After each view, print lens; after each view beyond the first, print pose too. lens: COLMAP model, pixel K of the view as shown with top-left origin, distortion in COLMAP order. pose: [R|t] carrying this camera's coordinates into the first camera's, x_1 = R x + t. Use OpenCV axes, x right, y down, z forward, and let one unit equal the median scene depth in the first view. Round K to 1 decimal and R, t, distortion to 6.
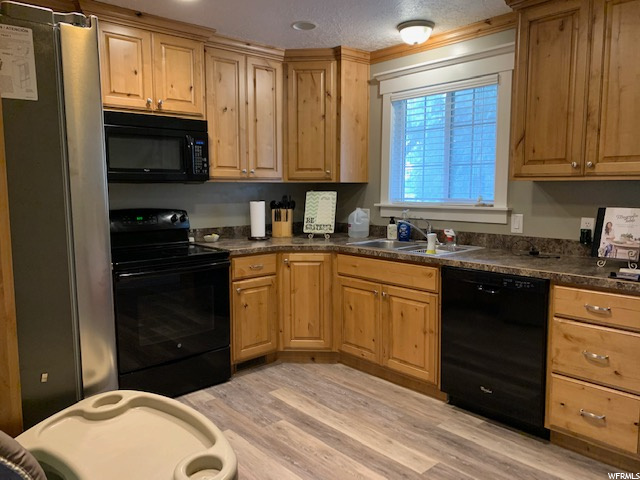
lens RADIAL K [[516.8, 0, 320.0], [0, 516.8, 240.0], [0, 0, 1]] dist [0.103205, -0.150561]
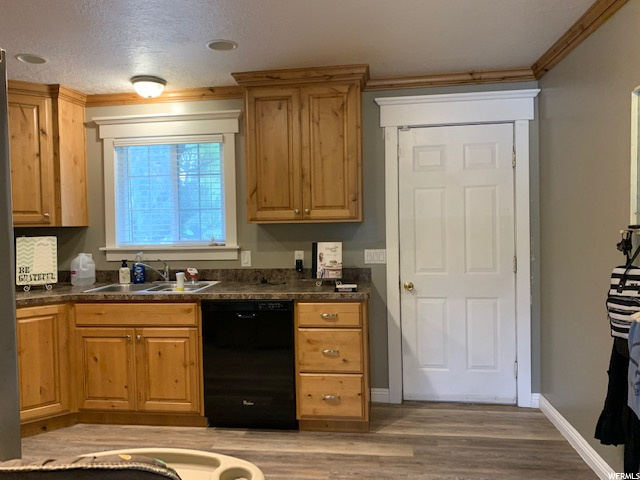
lens RADIAL K [[516.8, 0, 320.0], [0, 516.8, 240.0], [0, 0, 1]] dist [0.103205, -0.150561]
pose [[0.733390, -0.033396, 0.678988, -0.295950], [0.088335, 0.995006, -0.046473, -0.004090], [-0.674045, 0.094061, 0.732677, 0.007927]]
